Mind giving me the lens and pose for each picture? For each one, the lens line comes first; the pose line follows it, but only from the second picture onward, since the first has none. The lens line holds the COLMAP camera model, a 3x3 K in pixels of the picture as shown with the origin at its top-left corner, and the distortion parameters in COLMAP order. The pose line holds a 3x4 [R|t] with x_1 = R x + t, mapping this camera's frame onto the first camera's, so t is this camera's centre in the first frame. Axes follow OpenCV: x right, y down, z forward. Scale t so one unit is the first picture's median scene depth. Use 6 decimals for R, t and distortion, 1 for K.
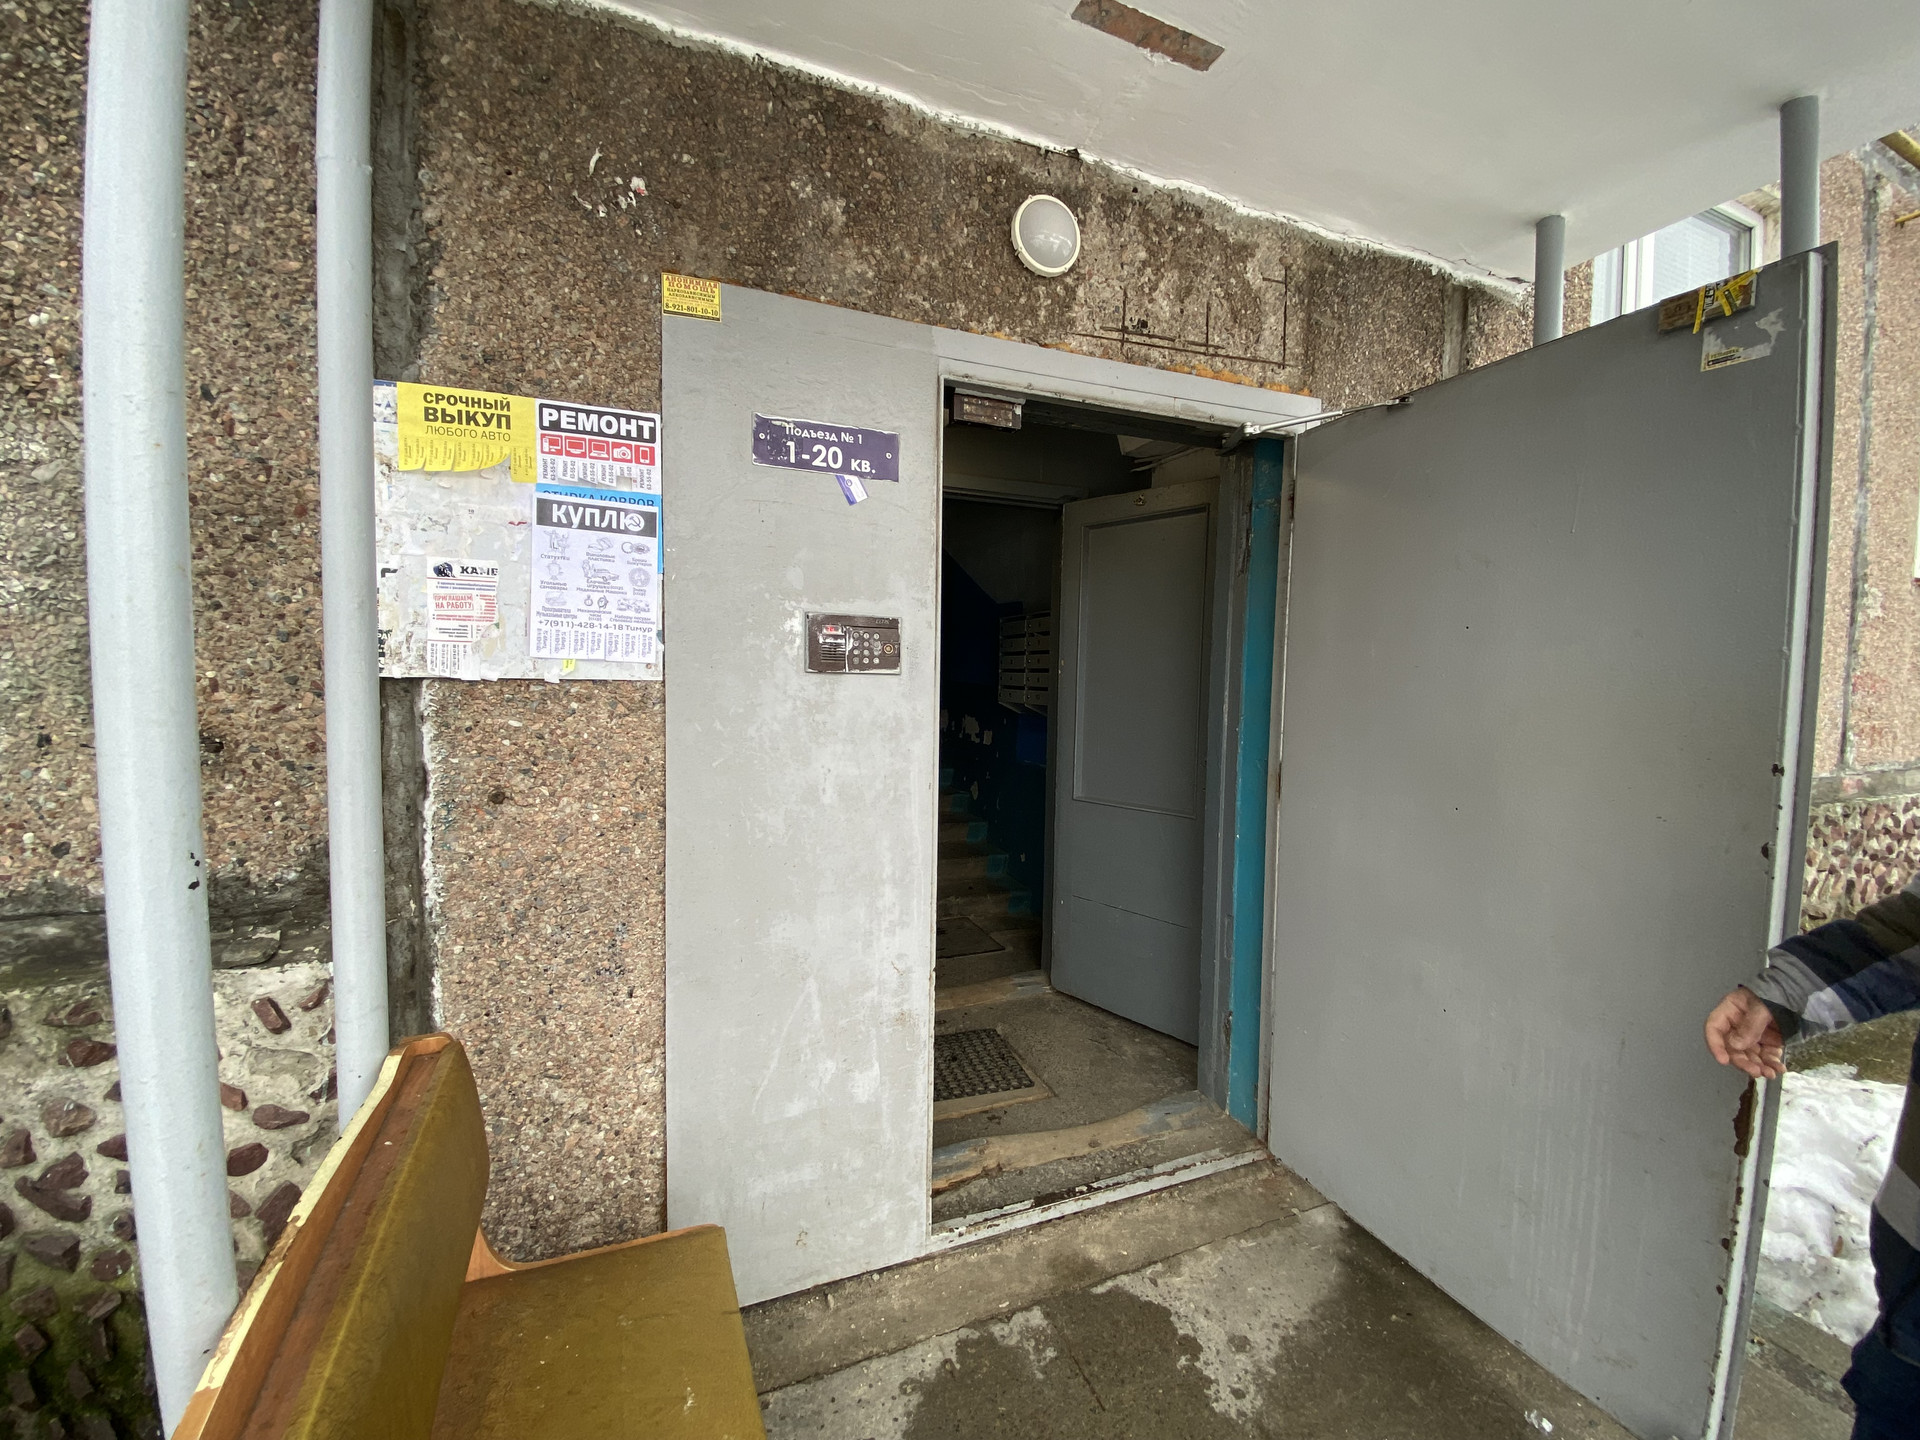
lens RADIAL K [[778.5, 0, 964.3], [0, 778.5, 726.4], [0, 0, 1]] dist [-0.007564, -0.000224]
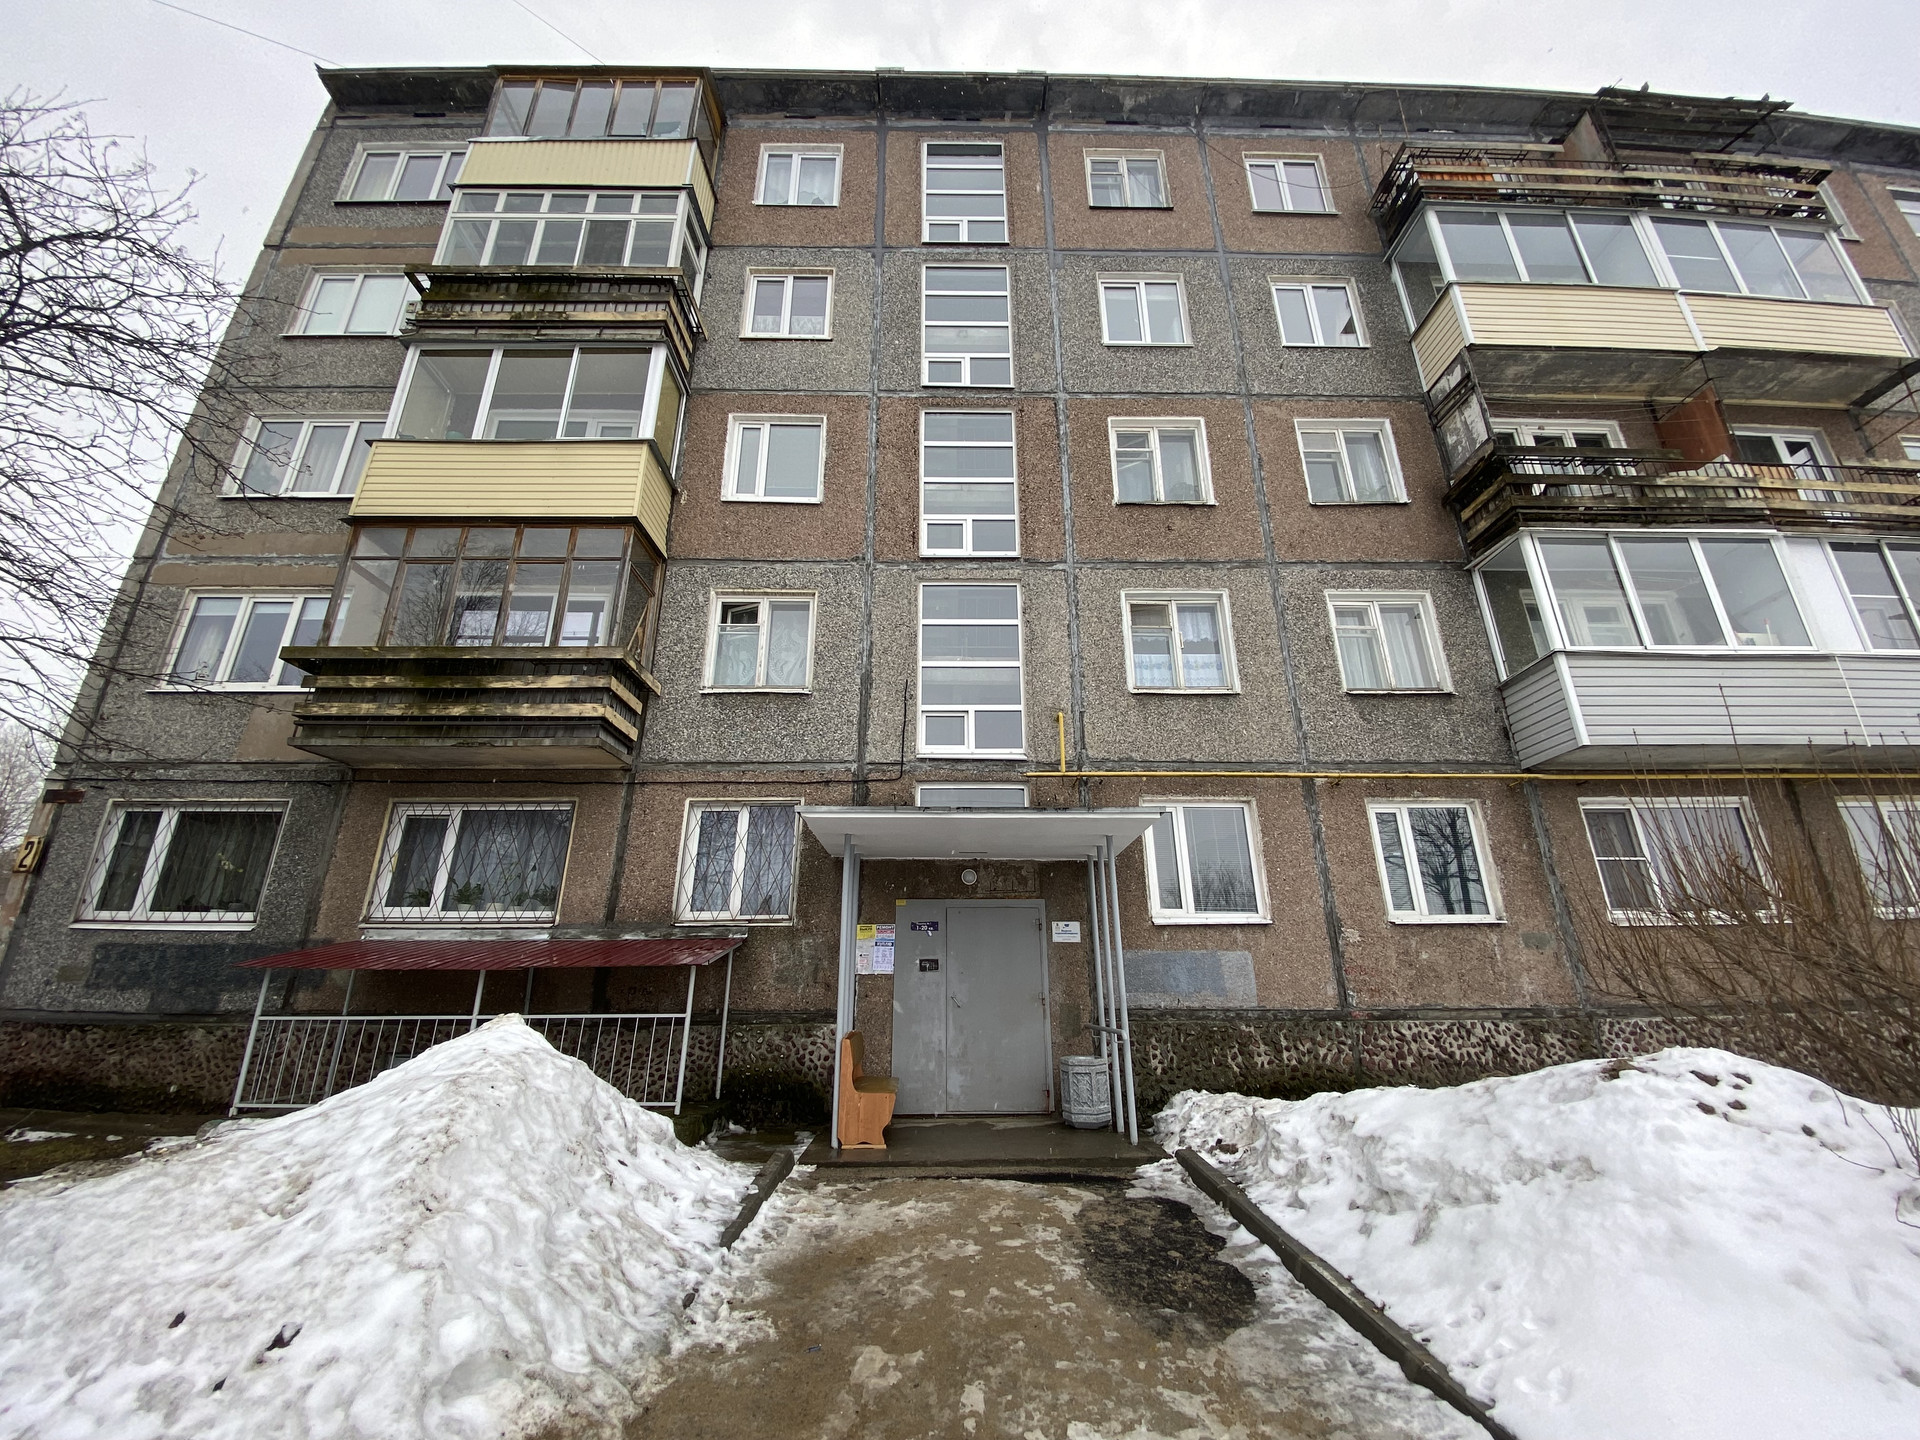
lens RADIAL K [[778.5, 0, 960.1], [0, 778.5, 710.5], [0, 0, 1]] dist [-0.007564, -0.000224]
pose [[0.934642, -0.133411, -0.329614, 1.990963], [-0.002820, 0.924141, -0.382042, 0.304820], [0.355578, 0.358002, 0.863365, -4.007149]]
